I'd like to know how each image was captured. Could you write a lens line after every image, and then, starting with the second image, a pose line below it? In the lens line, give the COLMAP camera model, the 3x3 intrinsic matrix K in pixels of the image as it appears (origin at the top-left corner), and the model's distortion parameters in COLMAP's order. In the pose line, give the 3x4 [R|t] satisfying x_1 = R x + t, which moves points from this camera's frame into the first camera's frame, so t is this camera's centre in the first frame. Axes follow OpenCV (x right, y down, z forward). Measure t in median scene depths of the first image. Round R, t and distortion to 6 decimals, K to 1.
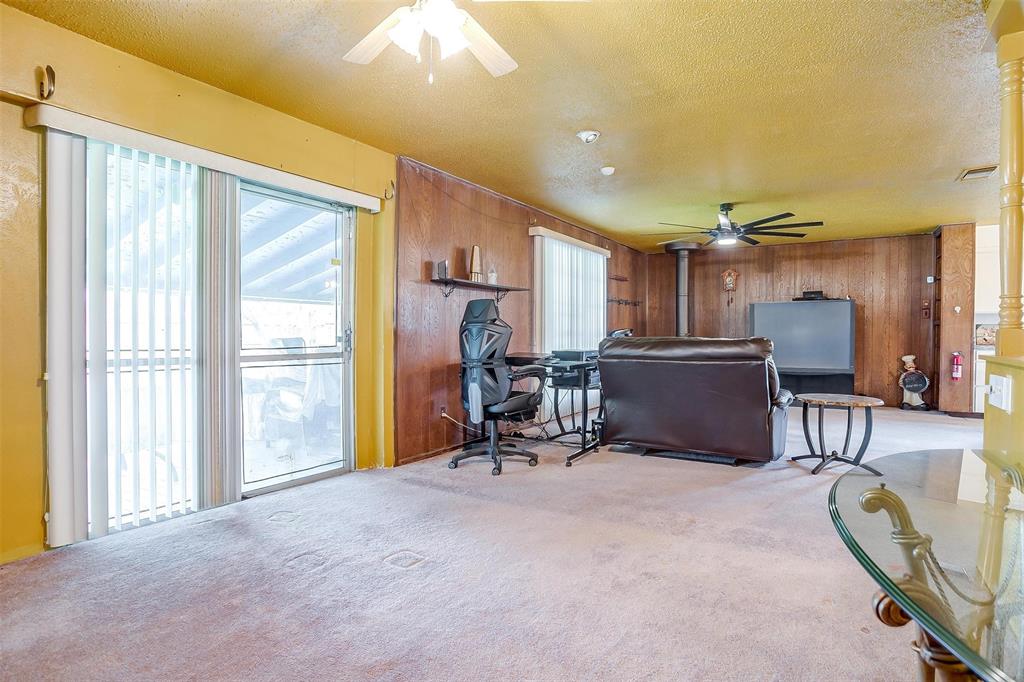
lens RADIAL K [[548.7, 0, 503.2], [0, 548.7, 336.1], [0, 0, 1]] dist [-0.038096, 0.008630]
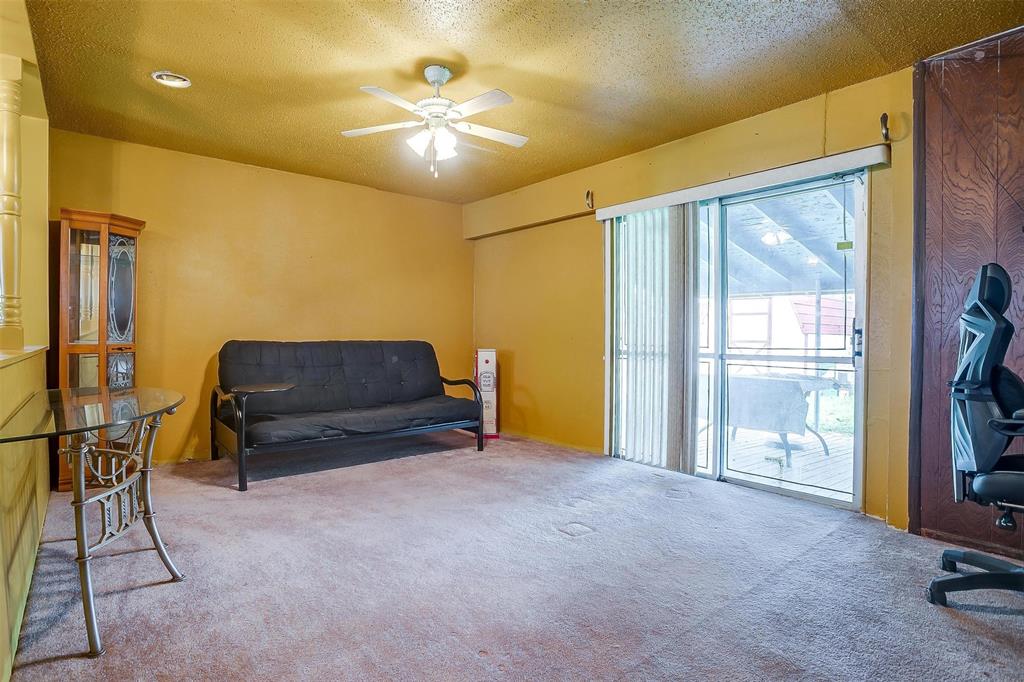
lens RADIAL K [[548.7, 0, 507.8], [0, 548.7, 337.4], [0, 0, 1]] dist [-0.038096, 0.008630]
pose [[-0.322697, 0.002259, -0.946500, 0.692450], [-0.003930, 0.999985, 0.003727, -0.000215], [0.946494, 0.004923, -0.322683, 0.892160]]
